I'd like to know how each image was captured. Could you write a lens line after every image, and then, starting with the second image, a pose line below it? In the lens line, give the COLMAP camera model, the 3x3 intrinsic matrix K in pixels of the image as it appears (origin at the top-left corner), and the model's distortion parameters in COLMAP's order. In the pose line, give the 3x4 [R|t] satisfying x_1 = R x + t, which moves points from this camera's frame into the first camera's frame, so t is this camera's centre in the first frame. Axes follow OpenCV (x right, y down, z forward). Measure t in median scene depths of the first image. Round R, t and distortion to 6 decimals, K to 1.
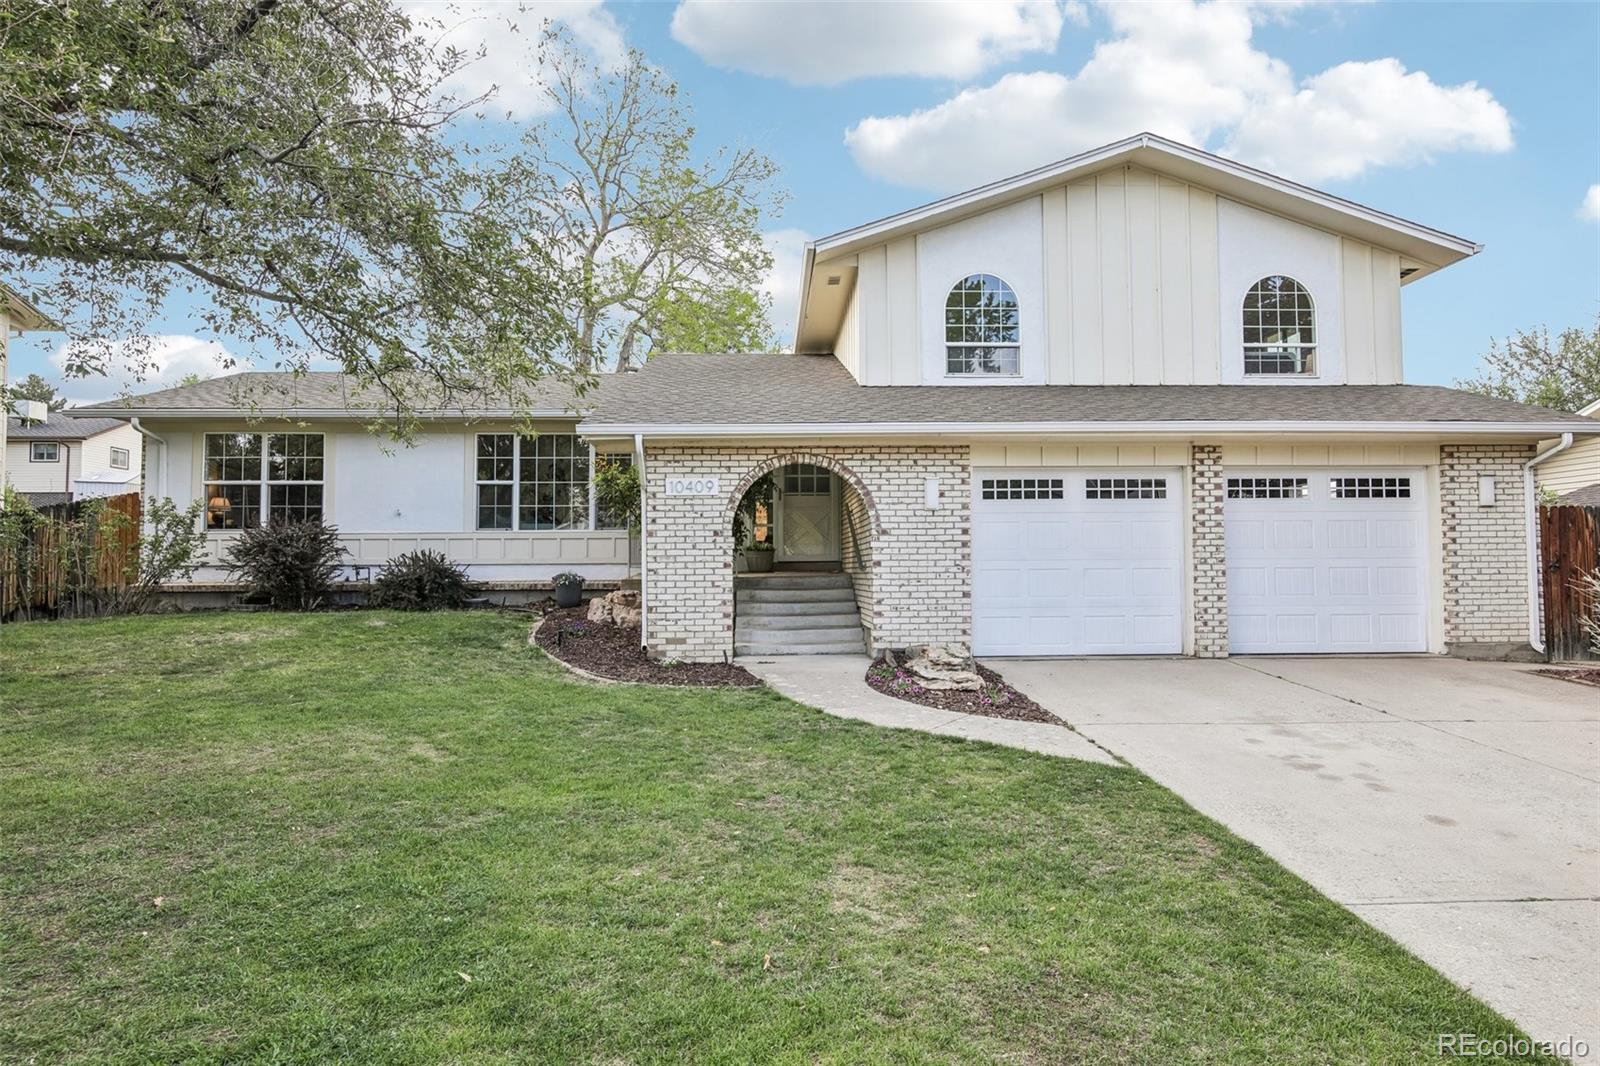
lens RADIAL K [[1126.0, 0, 800.0], [0, 1126.0, 533.0], [0, 0, 1]] dist [0.005924, 0.001129]
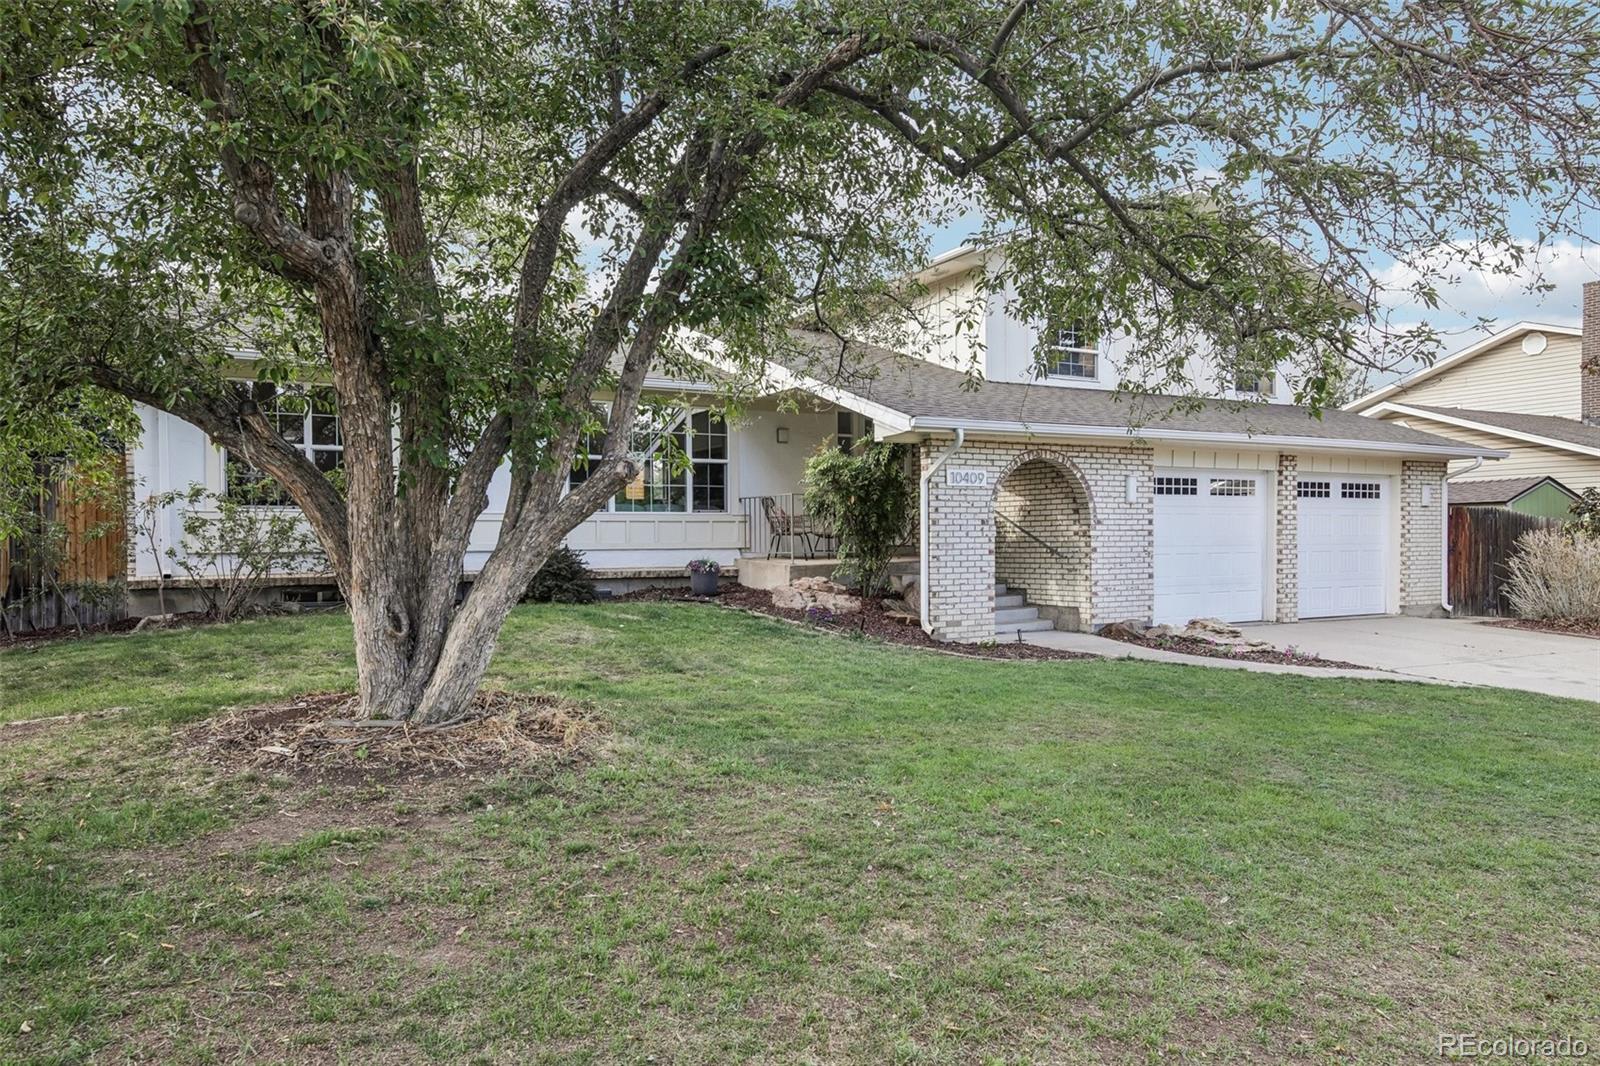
lens RADIAL K [[1121.4, 0, 797.5], [0, 1121.4, 588.0], [0, 0, 1]] dist [0.000058, -0.001111]
pose [[0.892203, -0.019365, 0.451220, -0.712346], [-0.009973, 0.997992, 0.062550, -0.002187], [-0.451525, -0.060307, 0.890218, 0.126476]]
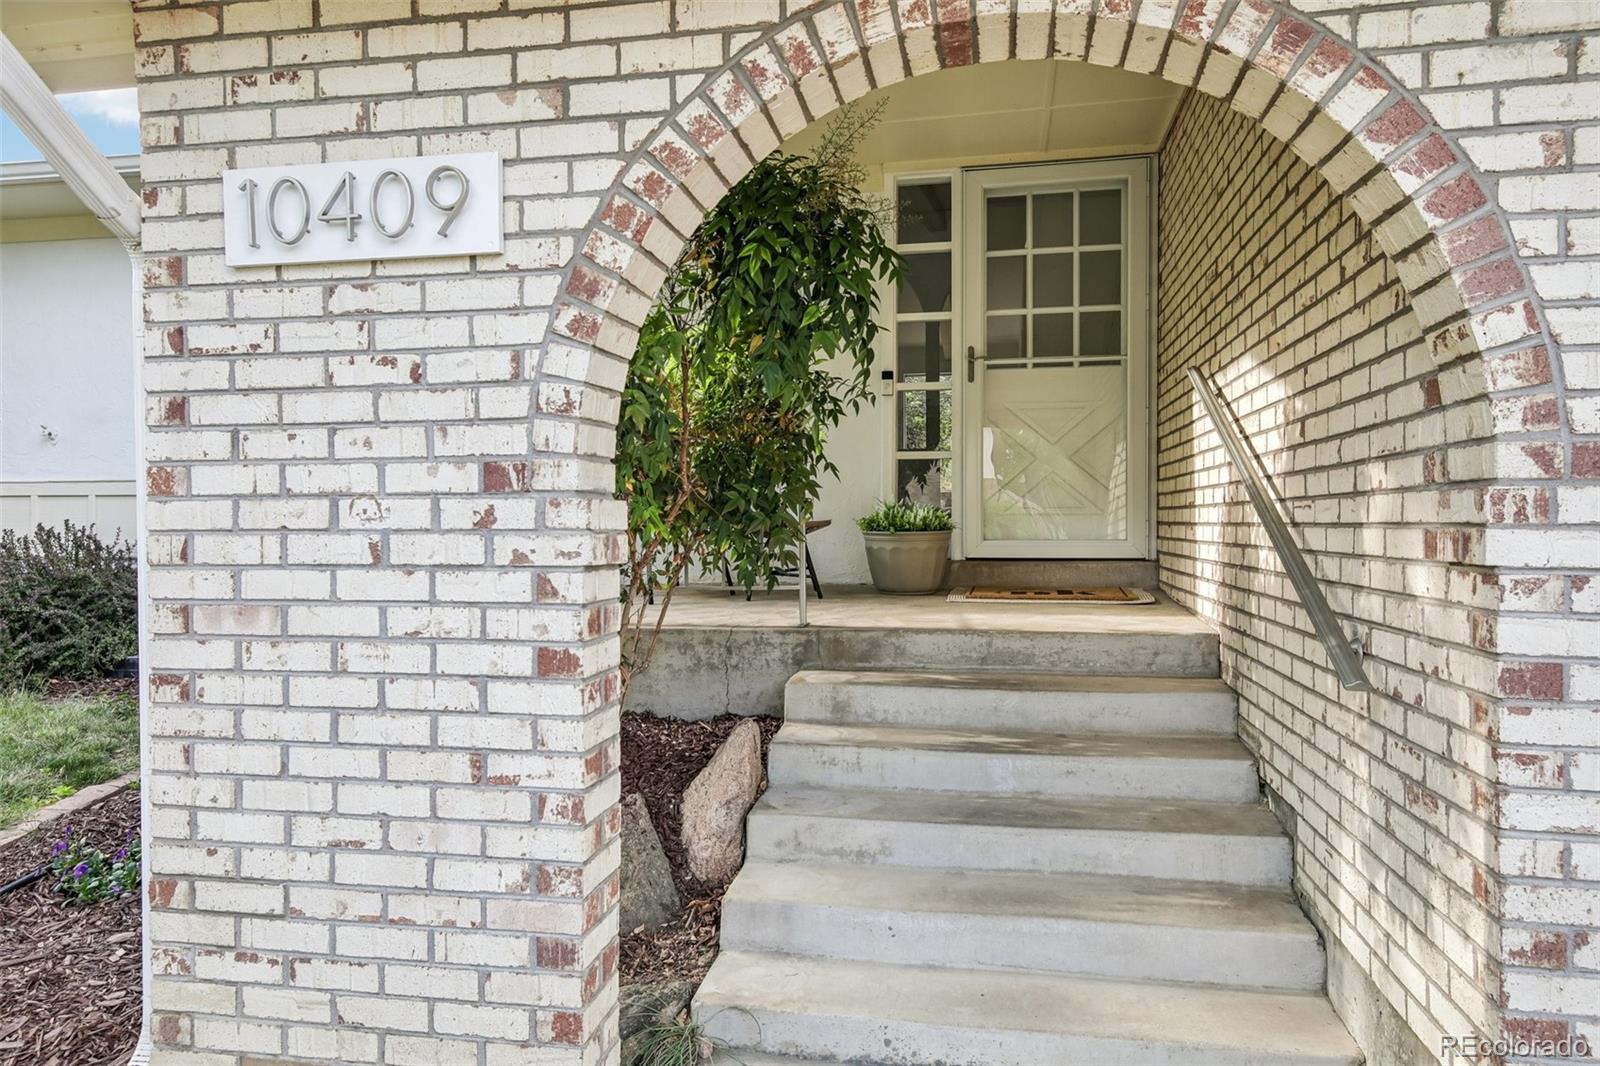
lens RADIAL K [[1059.7, 0, 800.0], [0, 1059.7, 533.0], [0, 0, 1]] dist [0.033595, 0.000654]
pose [[0.972297, 0.006063, -0.233670, 0.009584], [0.005252, 0.998844, 0.047772, 0.001322], [0.233690, -0.047676, 0.971142, 0.848875]]
